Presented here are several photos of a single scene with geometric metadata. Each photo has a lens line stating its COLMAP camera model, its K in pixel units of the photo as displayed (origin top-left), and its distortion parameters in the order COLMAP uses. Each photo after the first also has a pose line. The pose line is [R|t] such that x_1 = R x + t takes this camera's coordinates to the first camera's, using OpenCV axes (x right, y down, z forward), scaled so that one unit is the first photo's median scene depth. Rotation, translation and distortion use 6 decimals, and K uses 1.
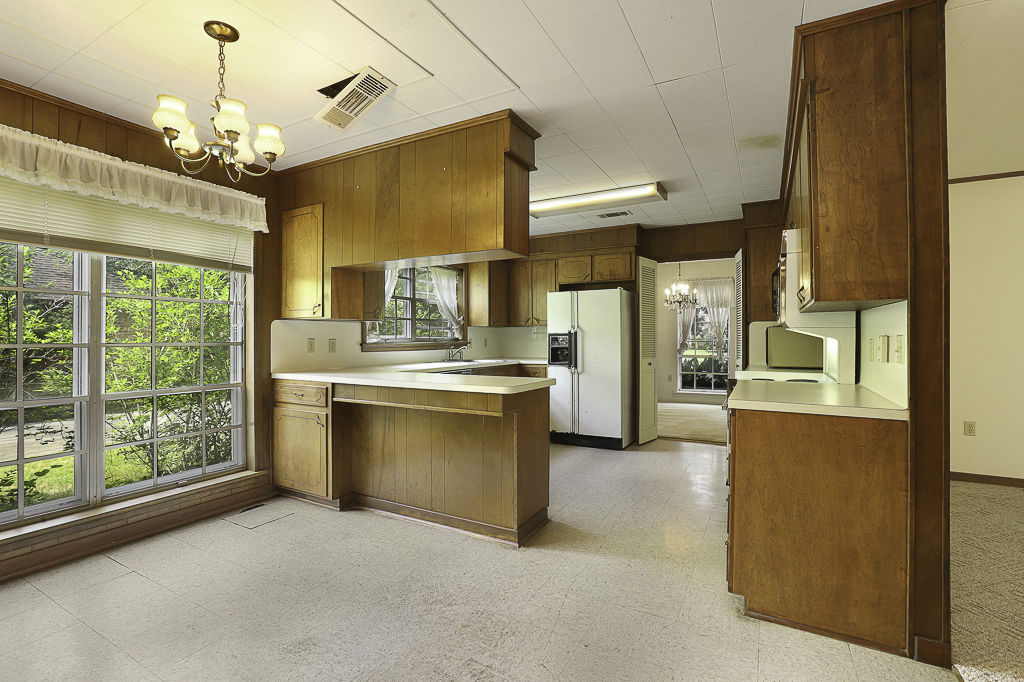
lens RADIAL K [[468.6, 0, 516.6], [0, 468.6, 335.0], [0, 0, 1]] dist [-0.027514, -0.000016]
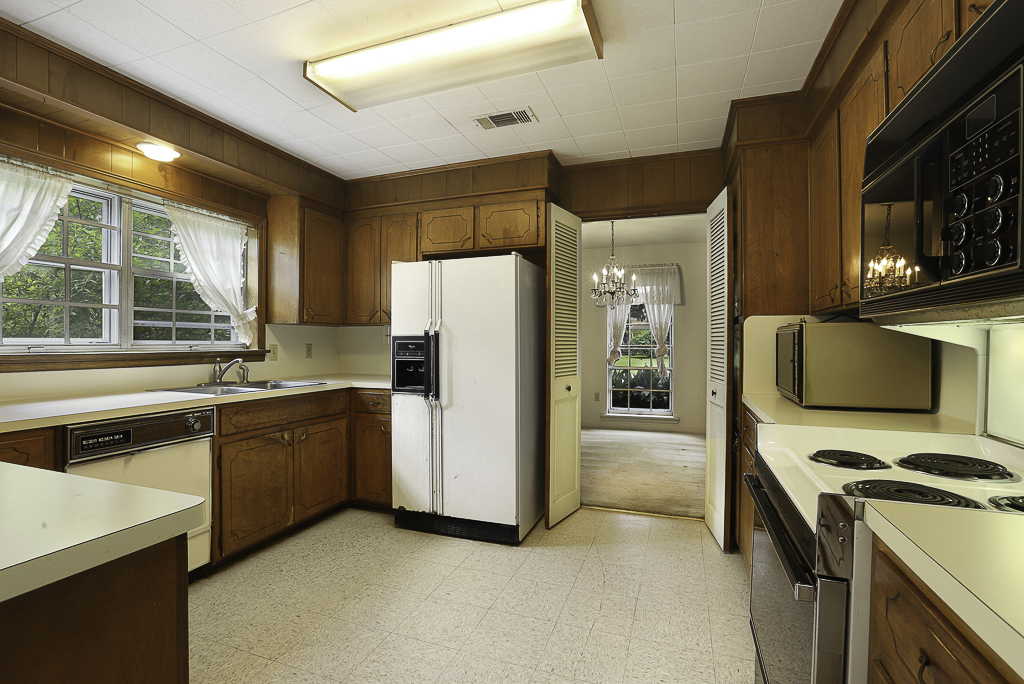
lens RADIAL K [[468.6, 0, 507.3], [0, 468.6, 345.0], [0, 0, 1]] dist [-0.027514, -0.000016]
pose [[0.990923, 0.002386, 0.134409, 0.127687], [-0.003754, 0.999944, 0.009925, 0.001607], [-0.134378, -0.010340, 0.990876, 0.420215]]
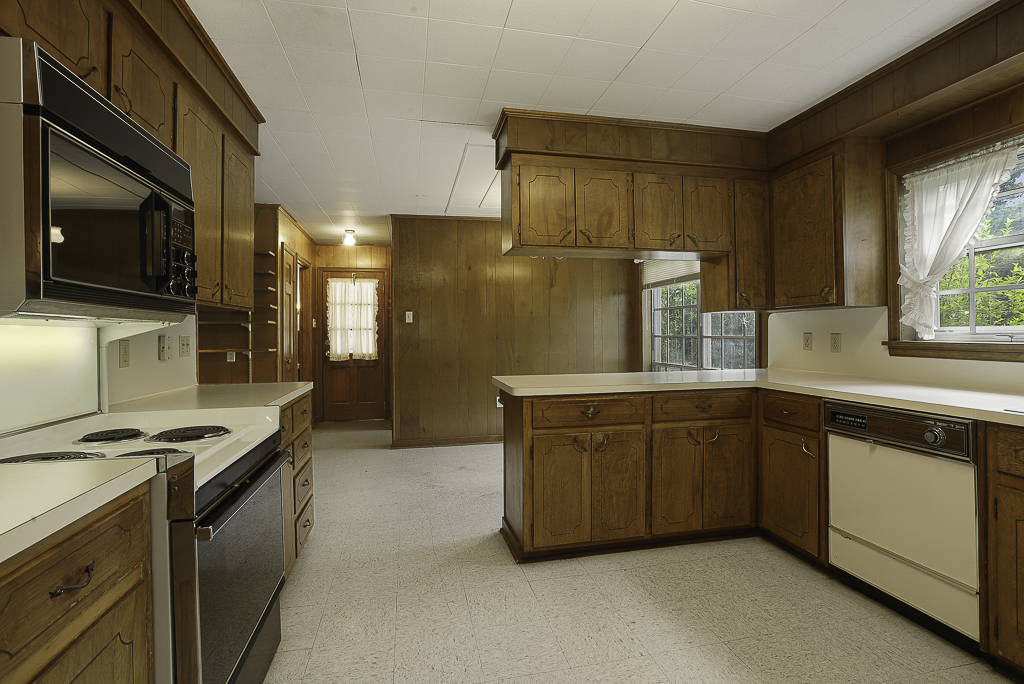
lens RADIAL K [[468.6, 0, 505.2], [0, 468.6, 337.7], [0, 0, 1]] dist [-0.027514, -0.000016]
pose [[-0.763921, 0.009444, -0.645241, 0.354342], [0.011245, 0.999936, 0.001321, 0.005927], [0.645212, -0.006247, -0.763978, 0.946568]]
